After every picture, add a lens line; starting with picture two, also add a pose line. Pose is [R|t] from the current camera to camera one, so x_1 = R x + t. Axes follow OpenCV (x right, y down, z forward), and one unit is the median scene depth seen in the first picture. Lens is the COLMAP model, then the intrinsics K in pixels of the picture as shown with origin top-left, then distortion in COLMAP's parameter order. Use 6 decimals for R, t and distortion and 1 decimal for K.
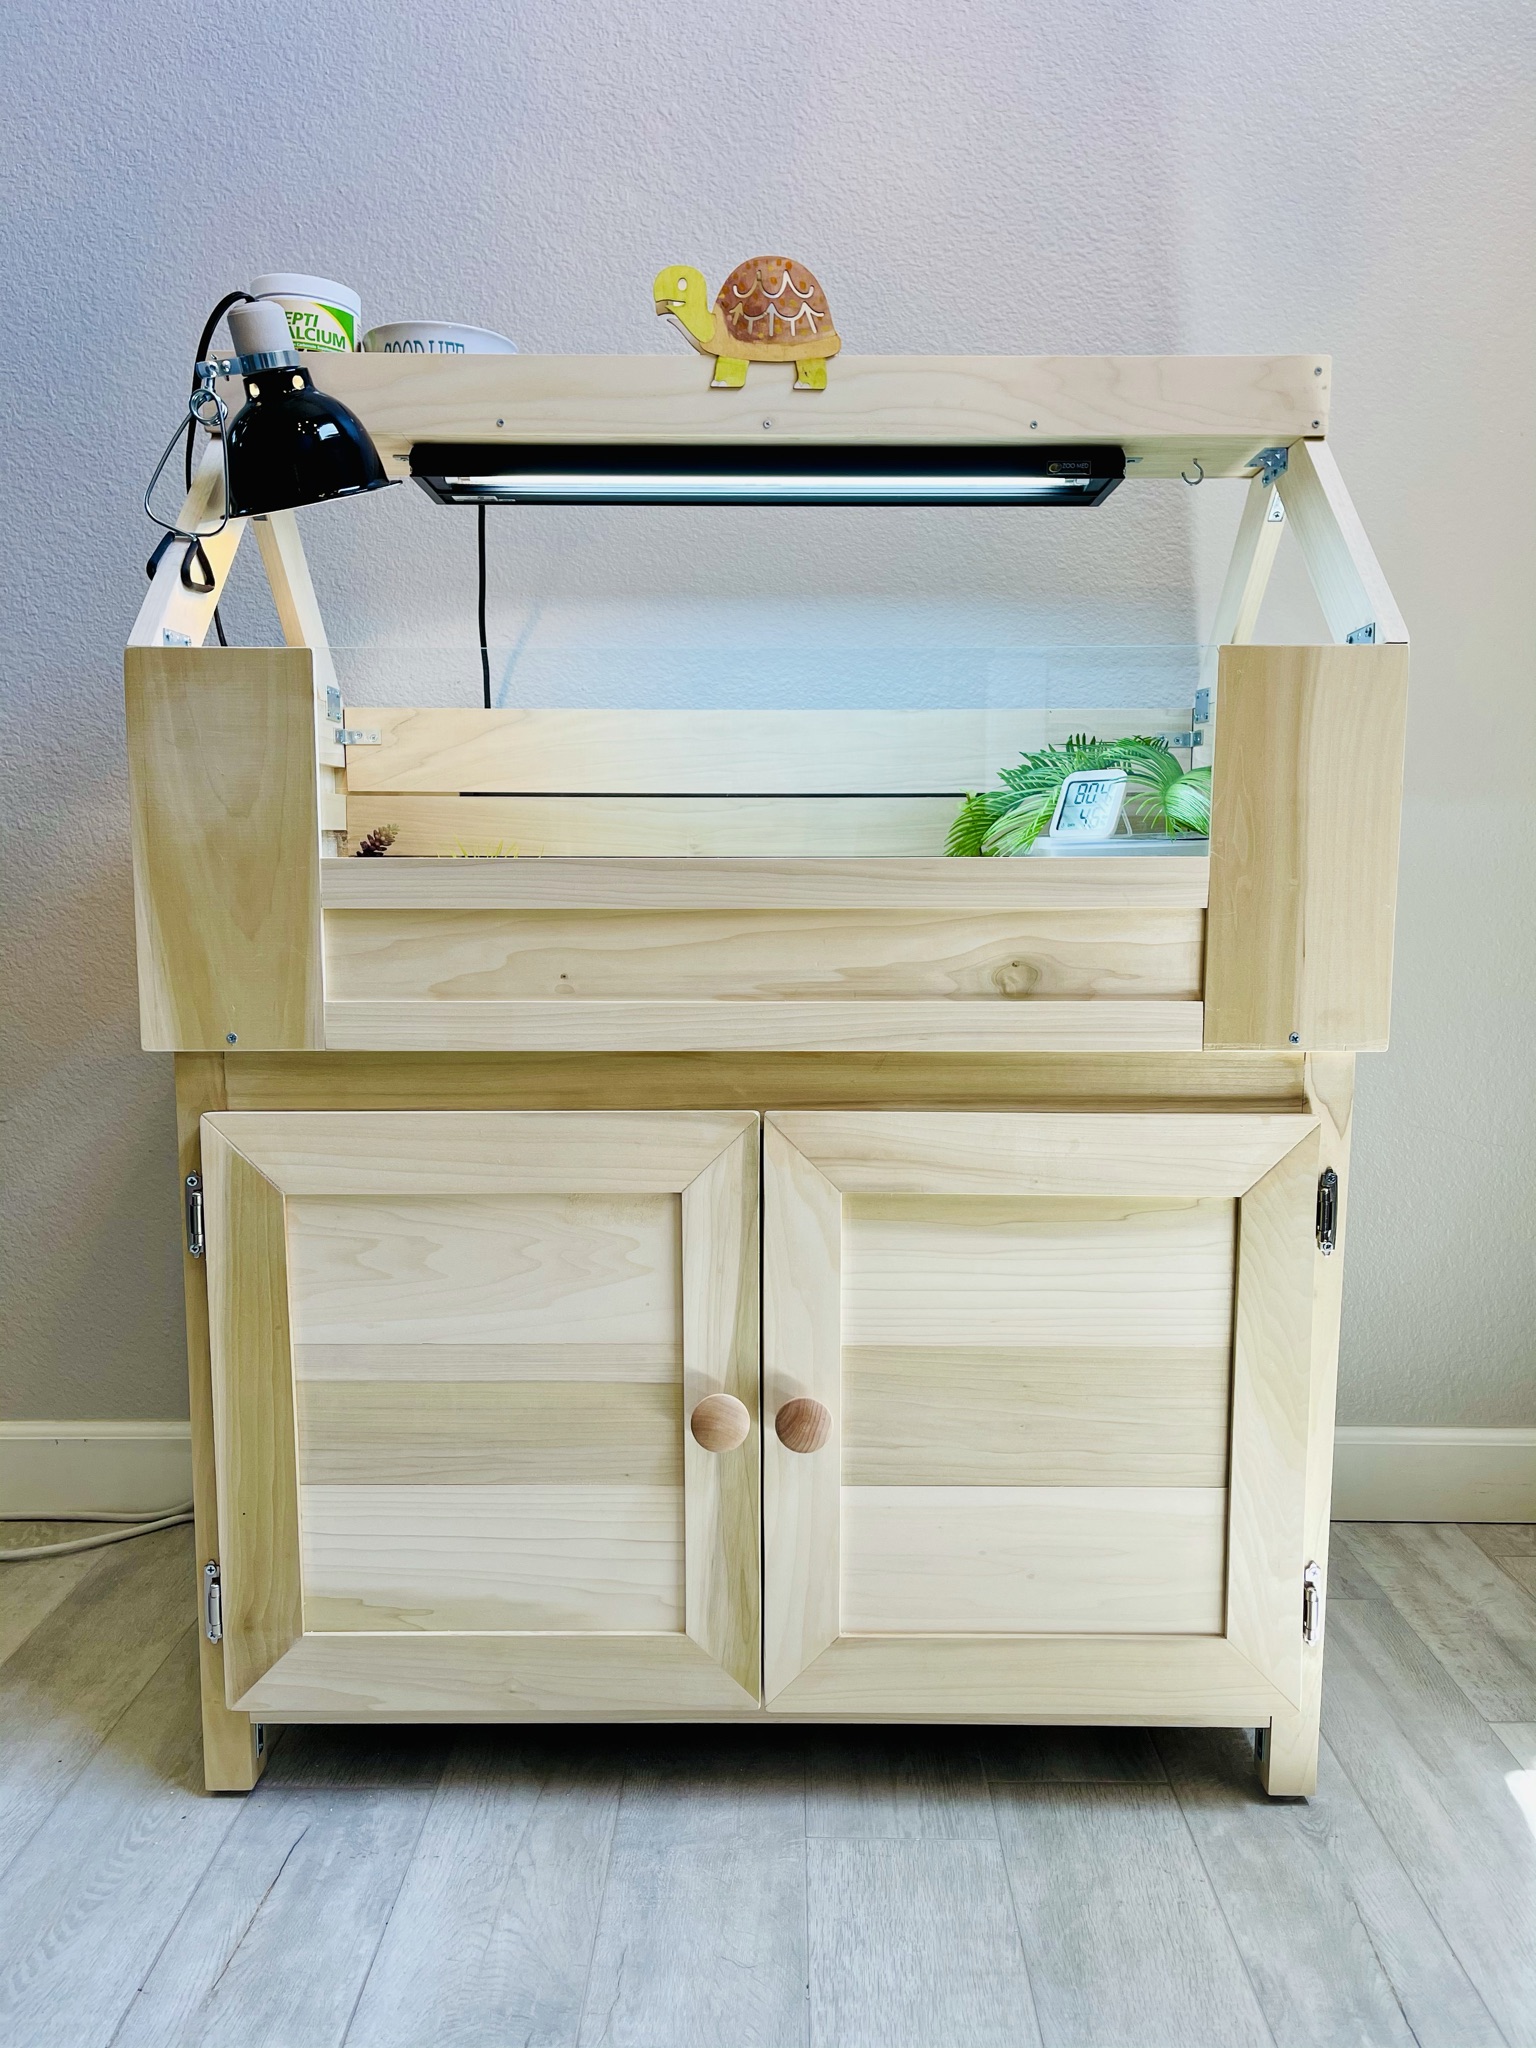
lens RADIAL K [[1530.2, 0, 768.0], [0, 1530.2, 1024.0], [0, 0, 1]] dist [0.081167, -0.108583]
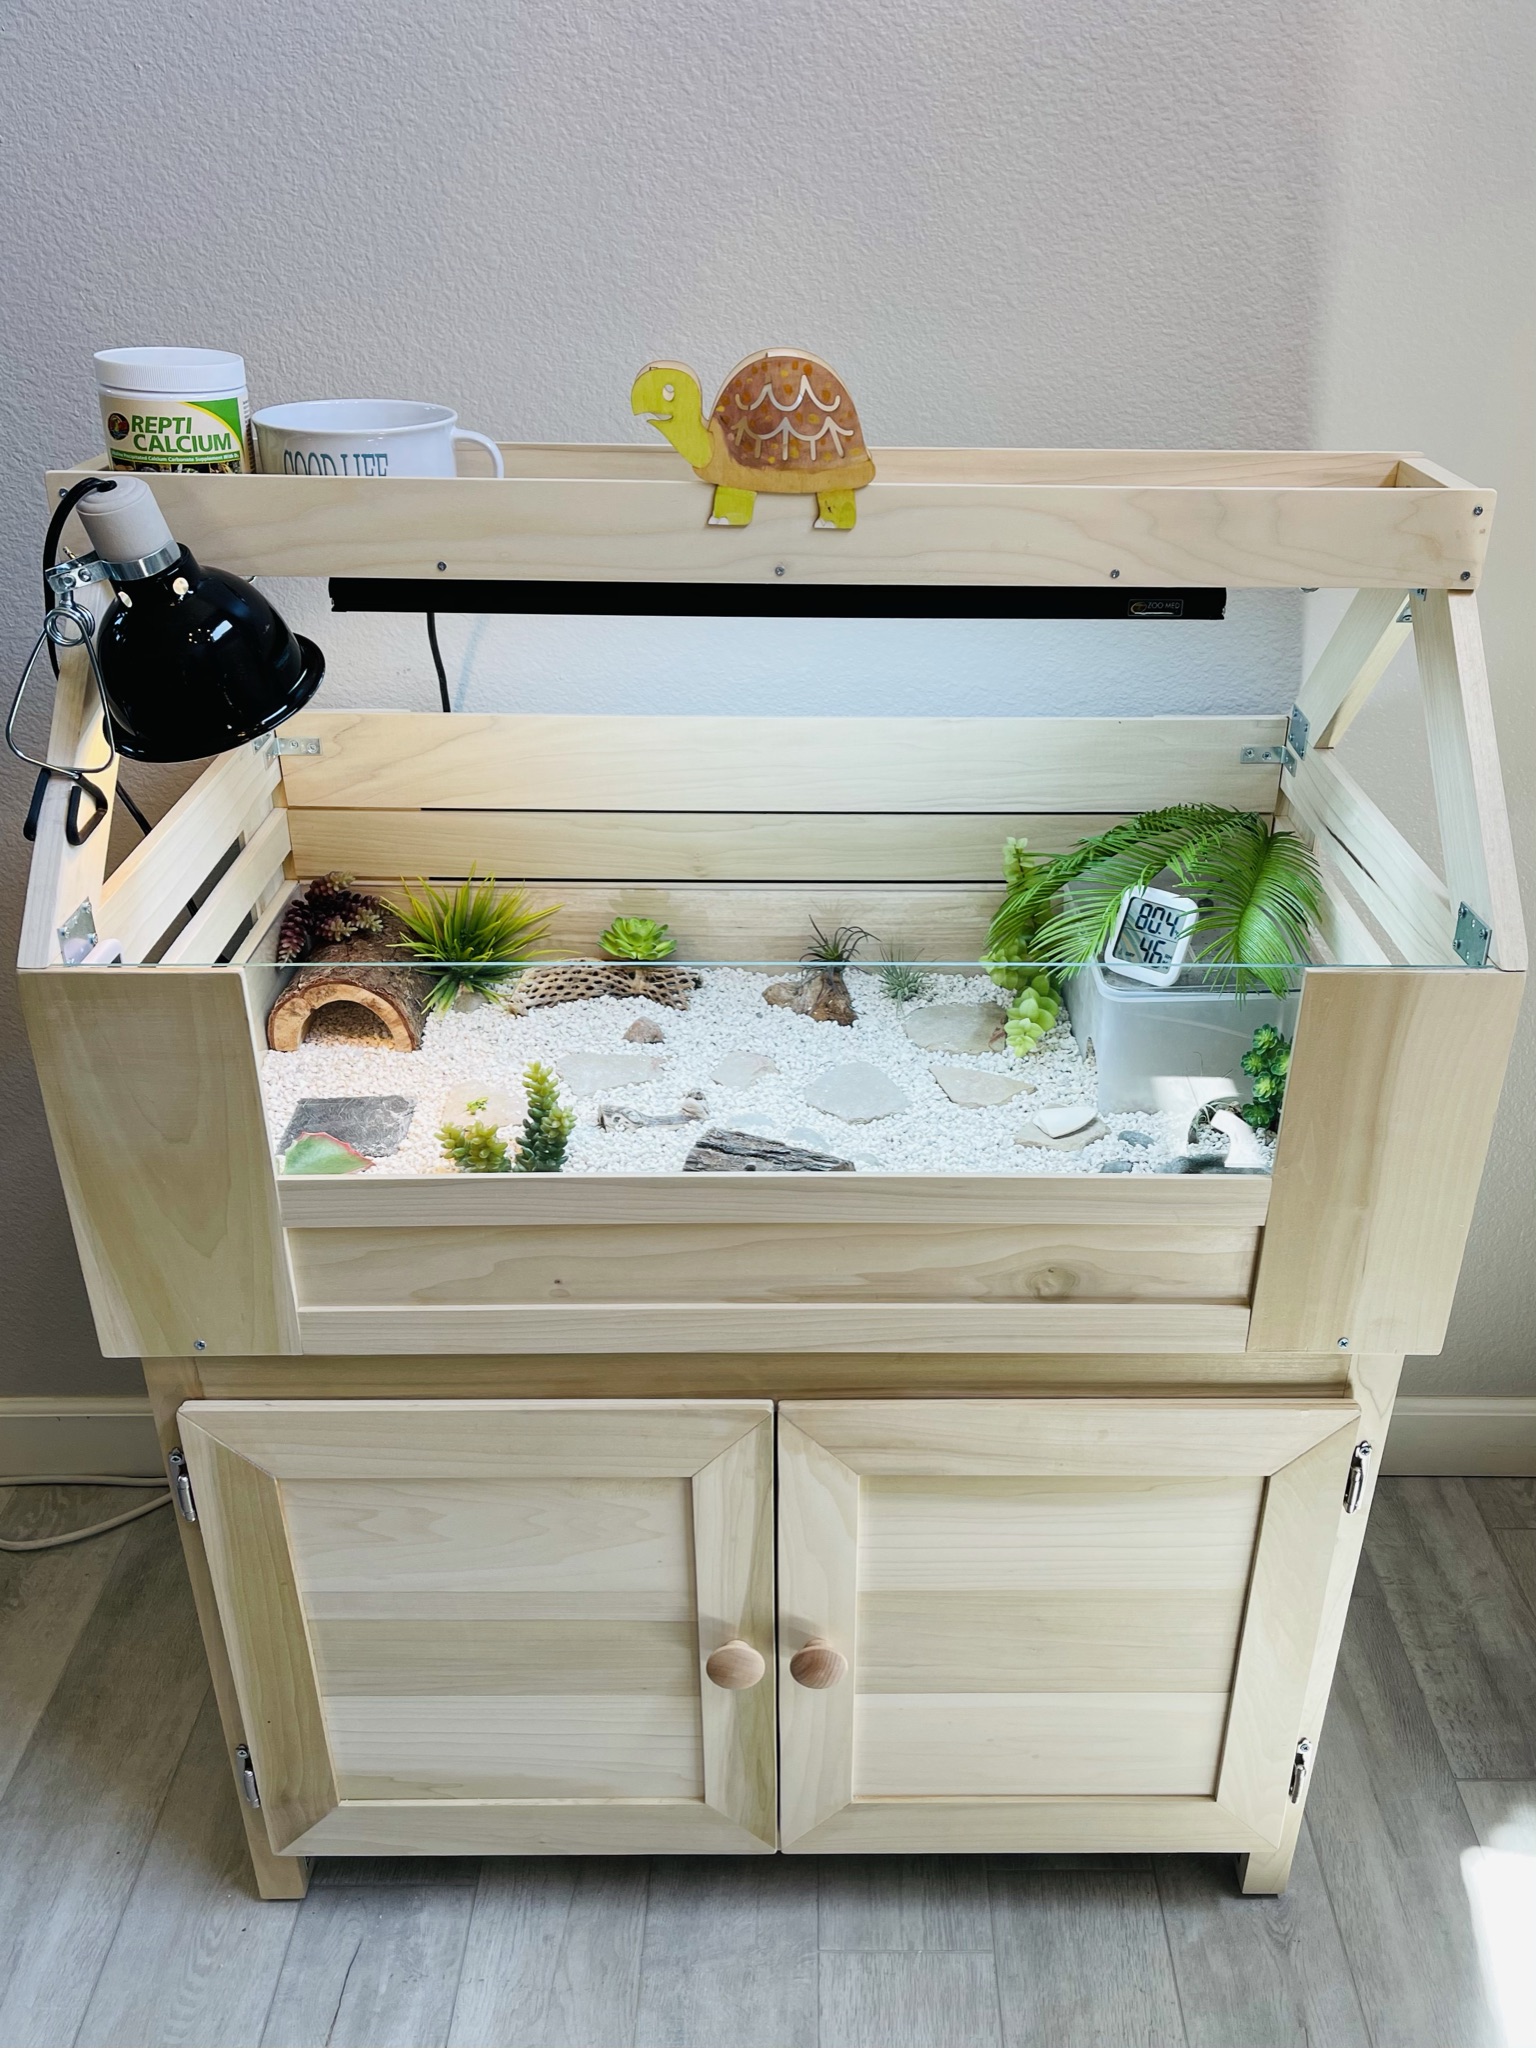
lens RADIAL K [[1691.2, 0, 832.9], [0, 1691.2, 1026.7], [0, 0, 1]] dist [0.069755, -0.079673]
pose [[0.999719, -0.000259, 0.023721, 0.006094], [-0.008376, 0.931675, 0.363196, -0.524129], [-0.022194, -0.363293, 0.931411, 0.107512]]
